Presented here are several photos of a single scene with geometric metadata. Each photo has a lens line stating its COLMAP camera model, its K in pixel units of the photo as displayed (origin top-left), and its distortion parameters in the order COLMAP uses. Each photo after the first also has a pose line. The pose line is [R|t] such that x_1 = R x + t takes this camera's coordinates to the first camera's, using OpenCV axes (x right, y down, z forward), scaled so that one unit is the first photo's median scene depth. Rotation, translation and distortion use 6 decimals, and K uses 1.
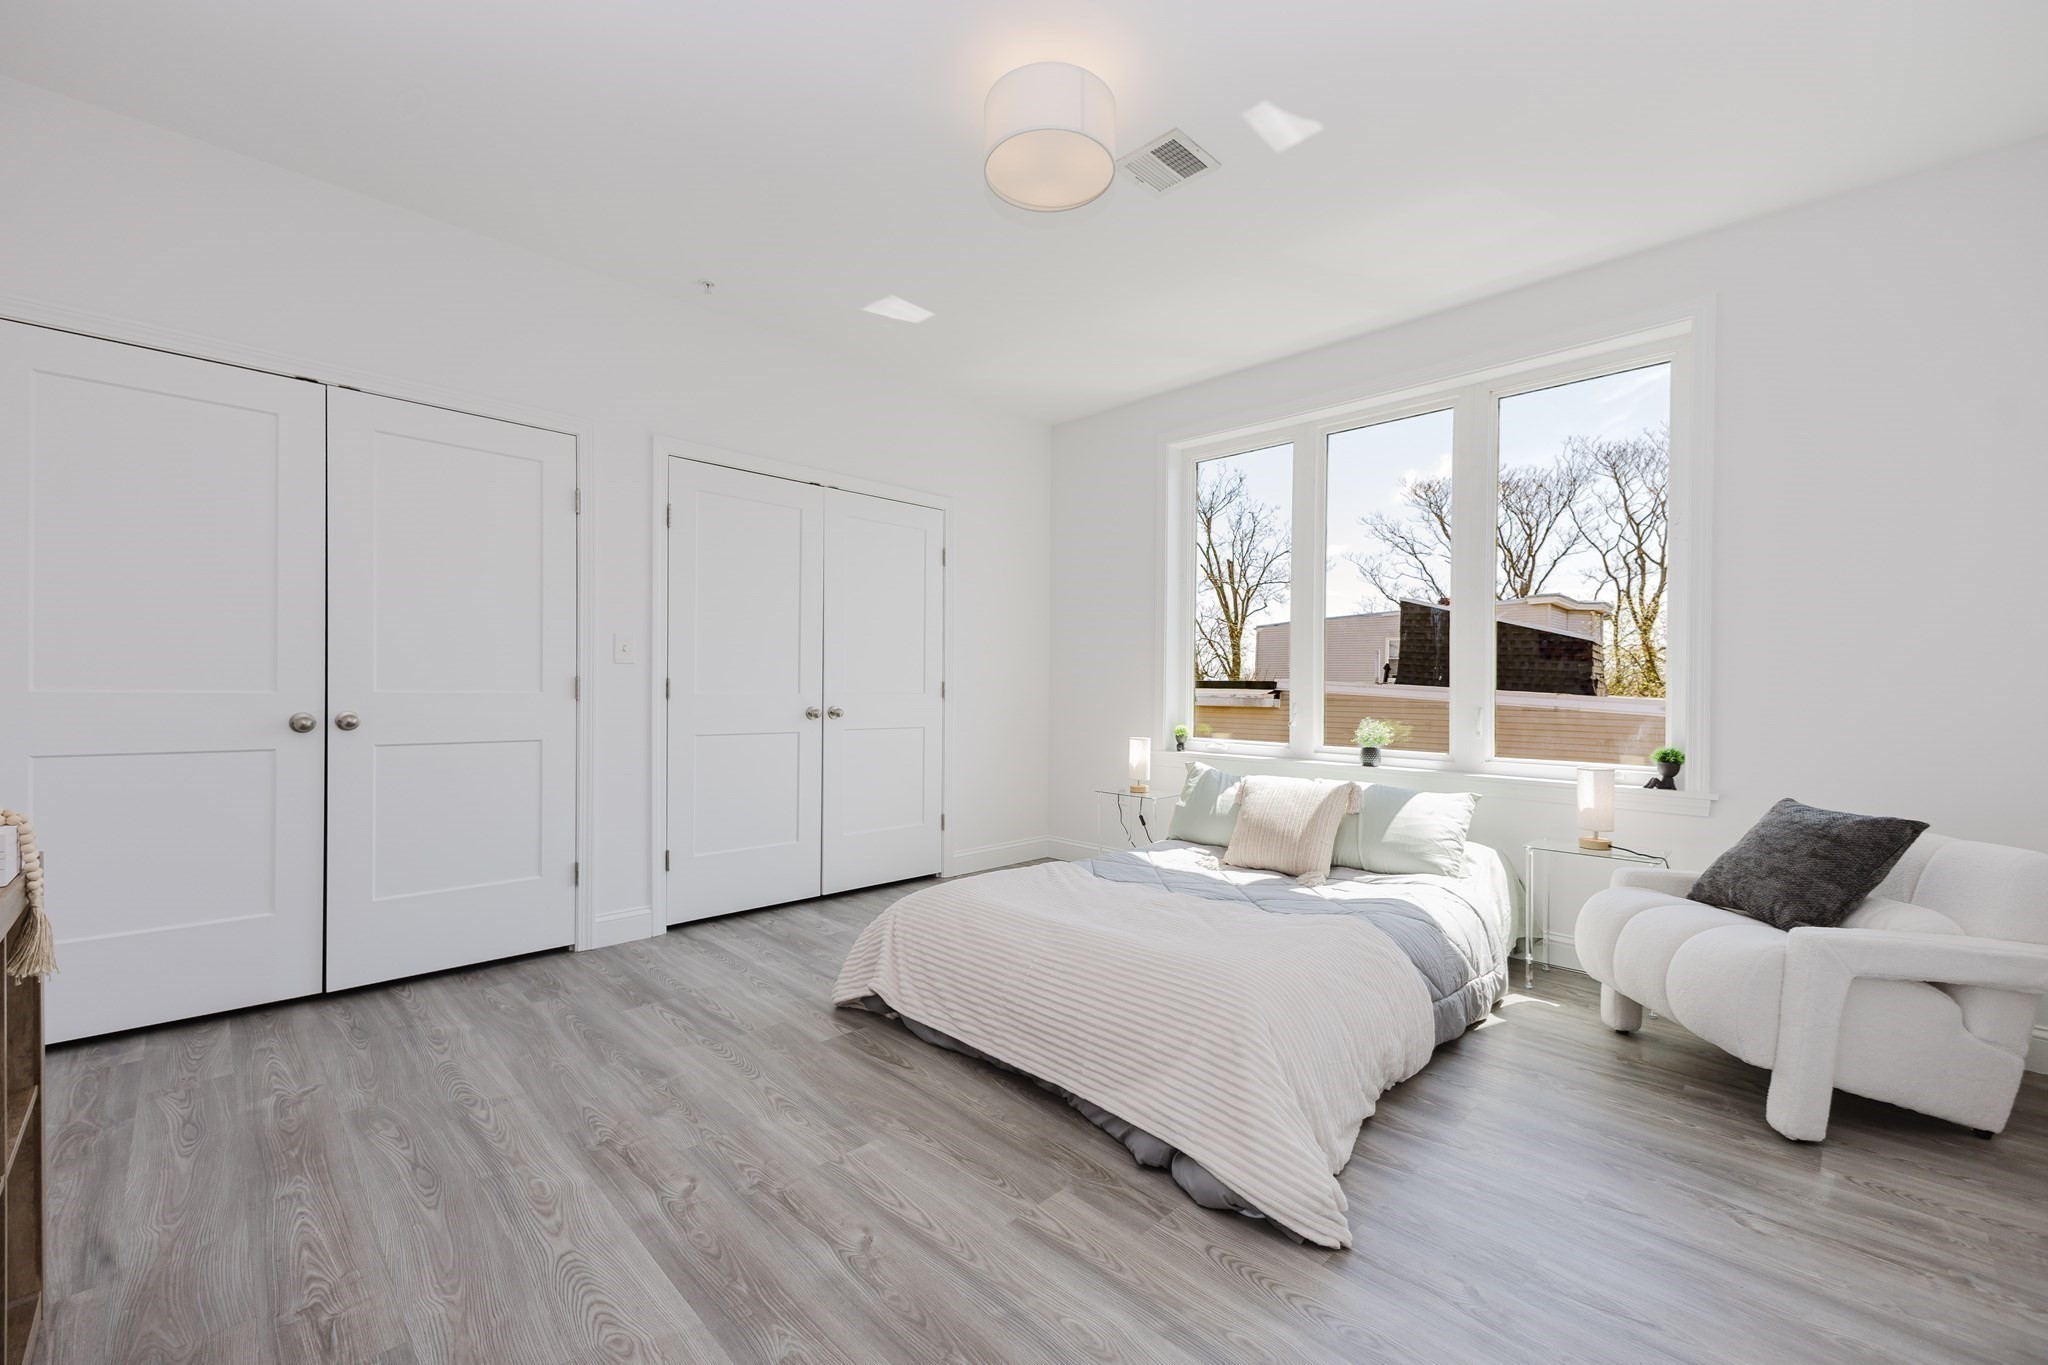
lens RADIAL K [[826.3, 0, 1008.5], [0, 826.3, 694.0], [0, 0, 1]] dist [0.005004, -0.001842]
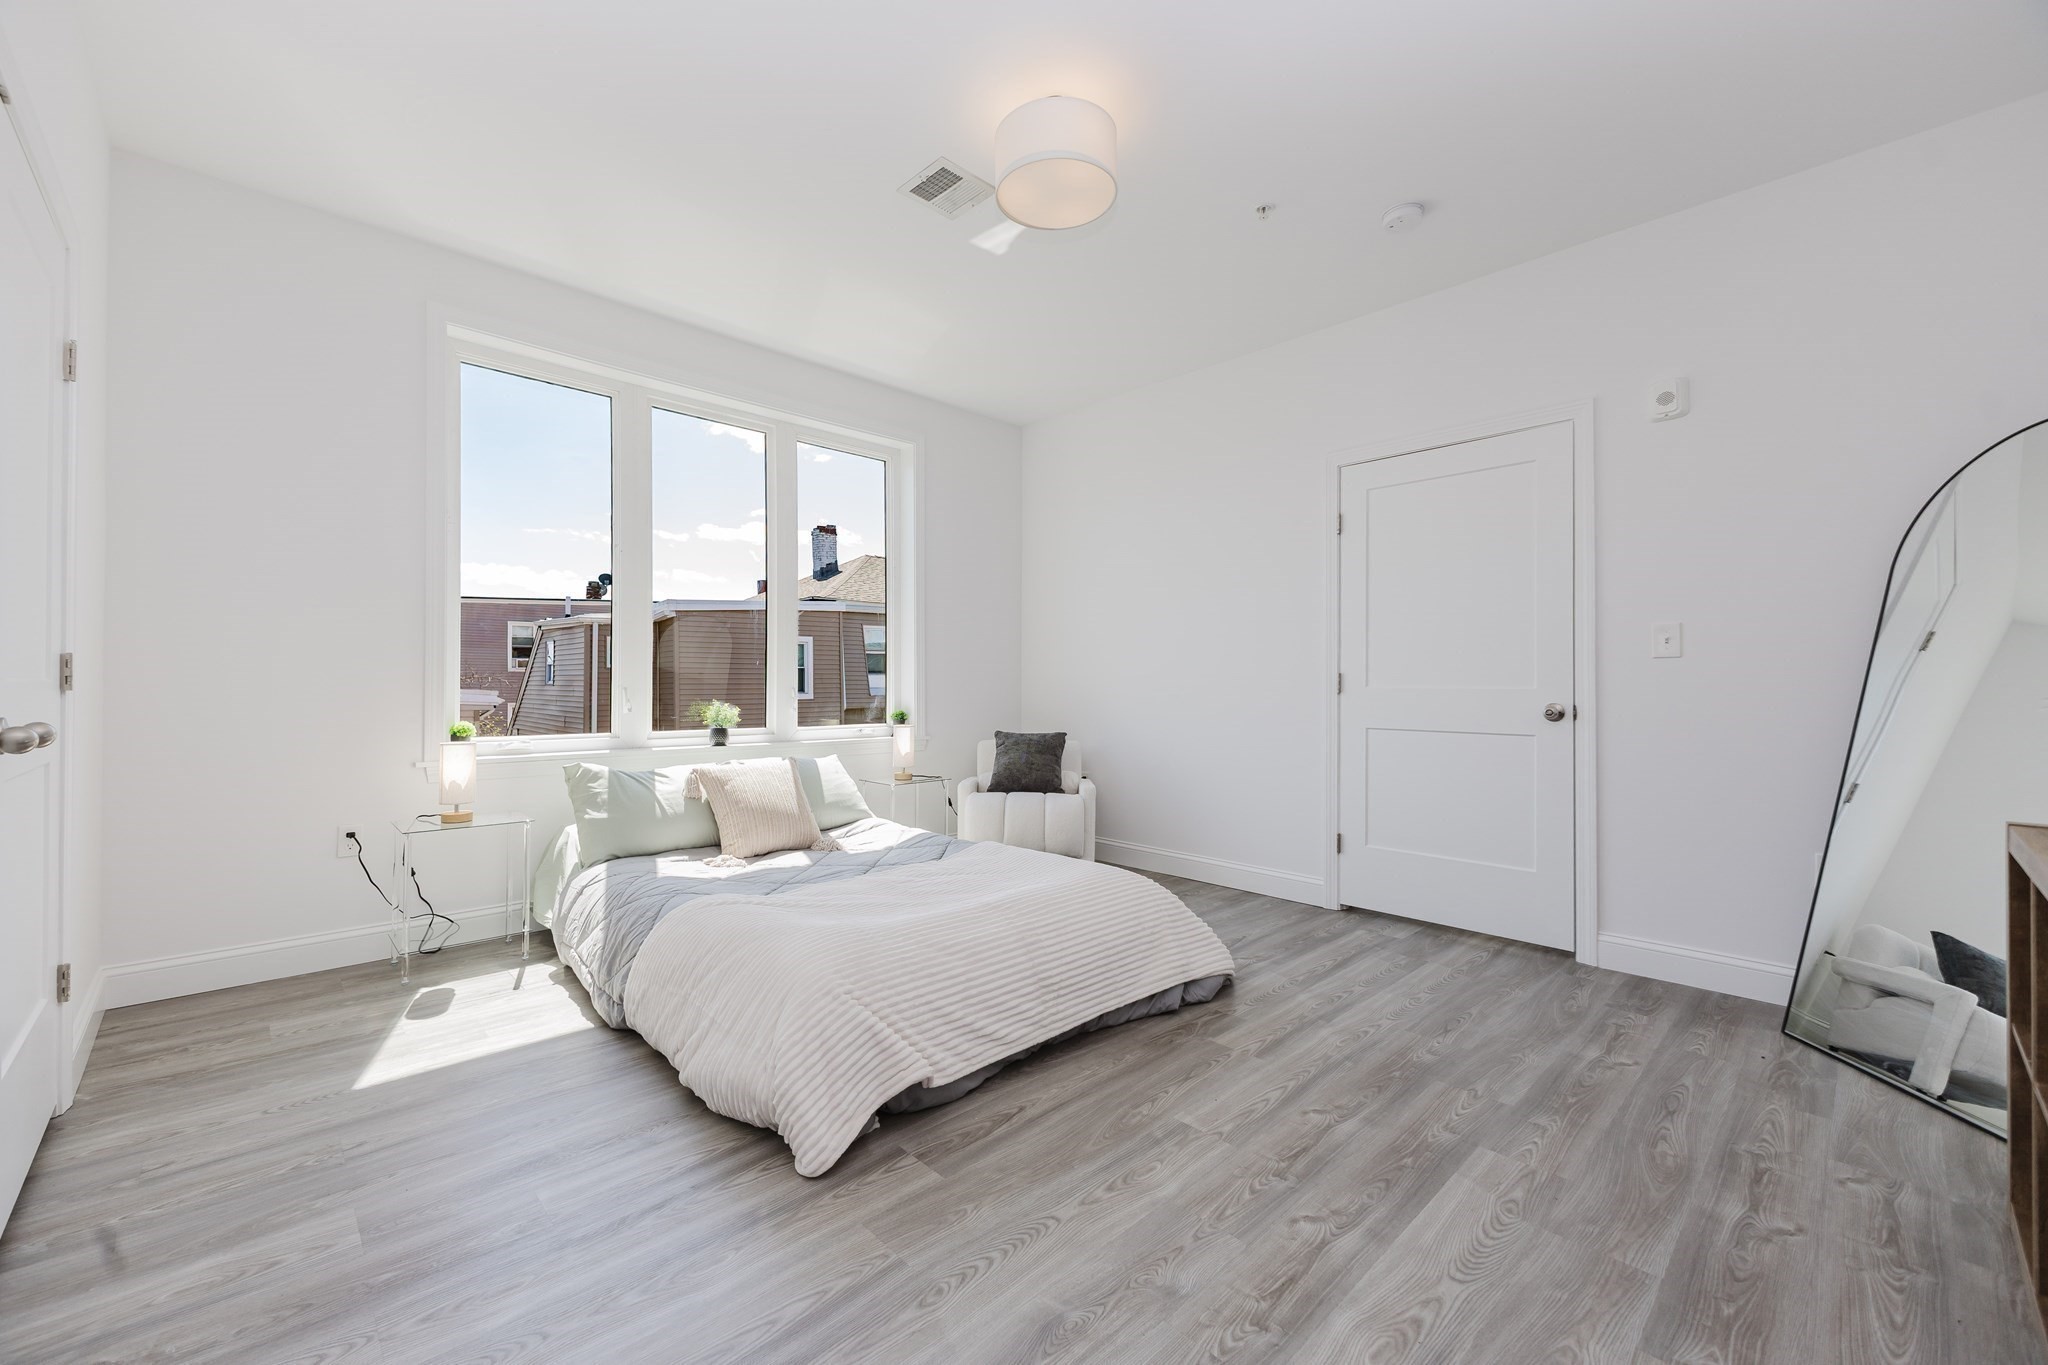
lens RADIAL K [[826.3, 0, 1024.7], [0, 826.3, 666.7], [0, 0, 1]] dist [0.005004, -0.001842]
pose [[0.005484, 0.008665, 0.999947, -1.073657], [0.010403, 0.999908, -0.008721, 0.000663], [-0.999931, 0.010451, 0.005393, 1.078335]]
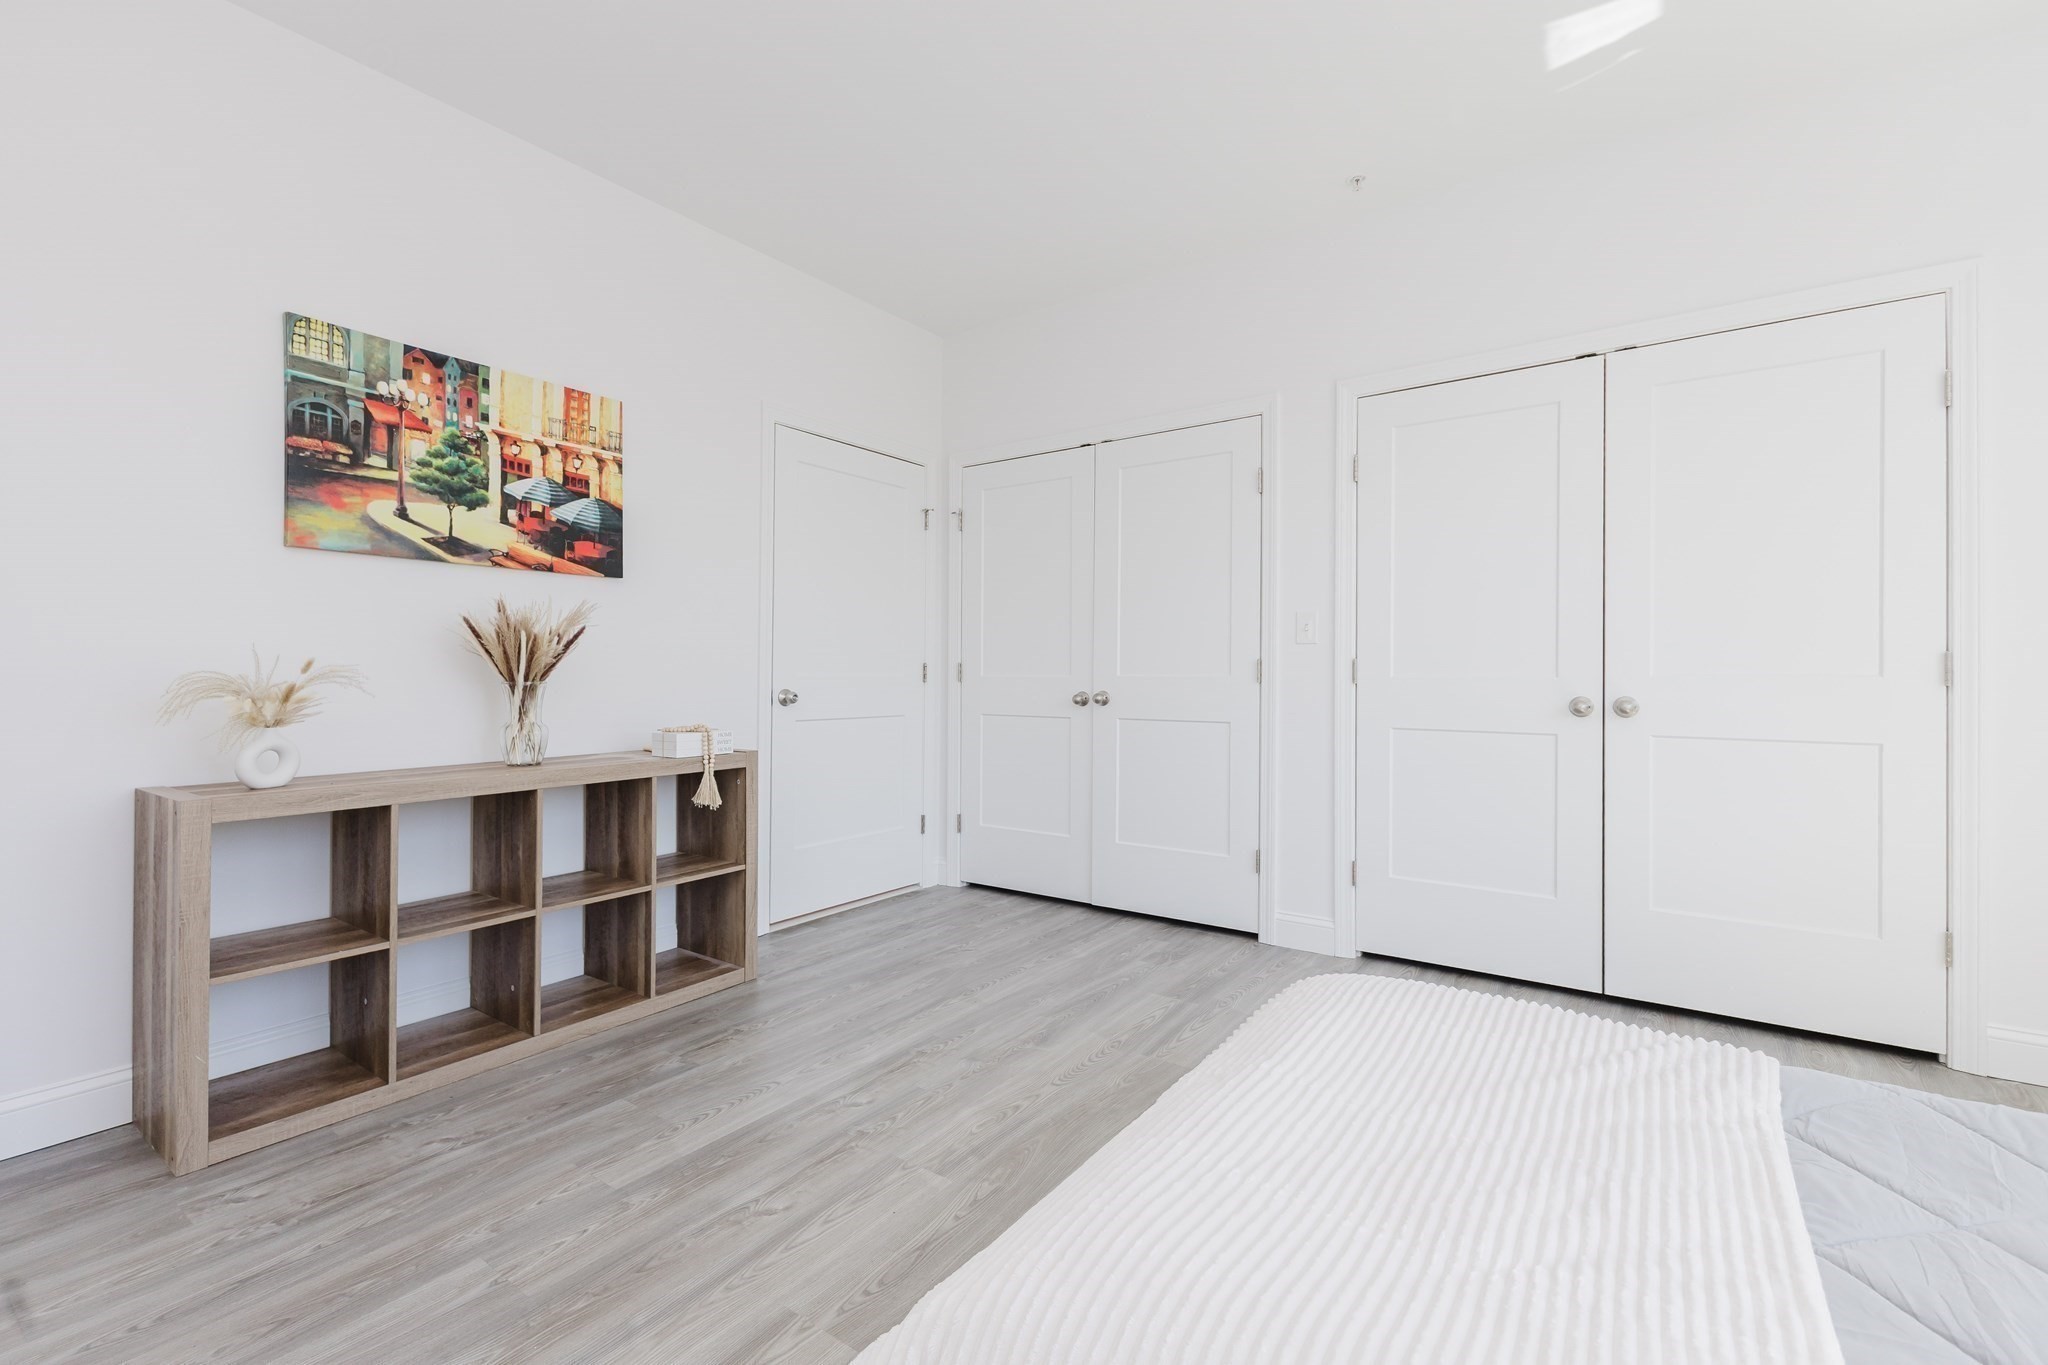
lens RADIAL K [[895.0, 0, 1034.7], [0, 895.0, 668.0], [0, 0, 1]] dist [0.010208, -0.005421]
pose [[0.178355, -0.019062, -0.983782, 0.719393], [-0.010190, 0.999723, -0.021218, 0.024069], [0.983913, 0.013809, 0.178111, 0.840595]]
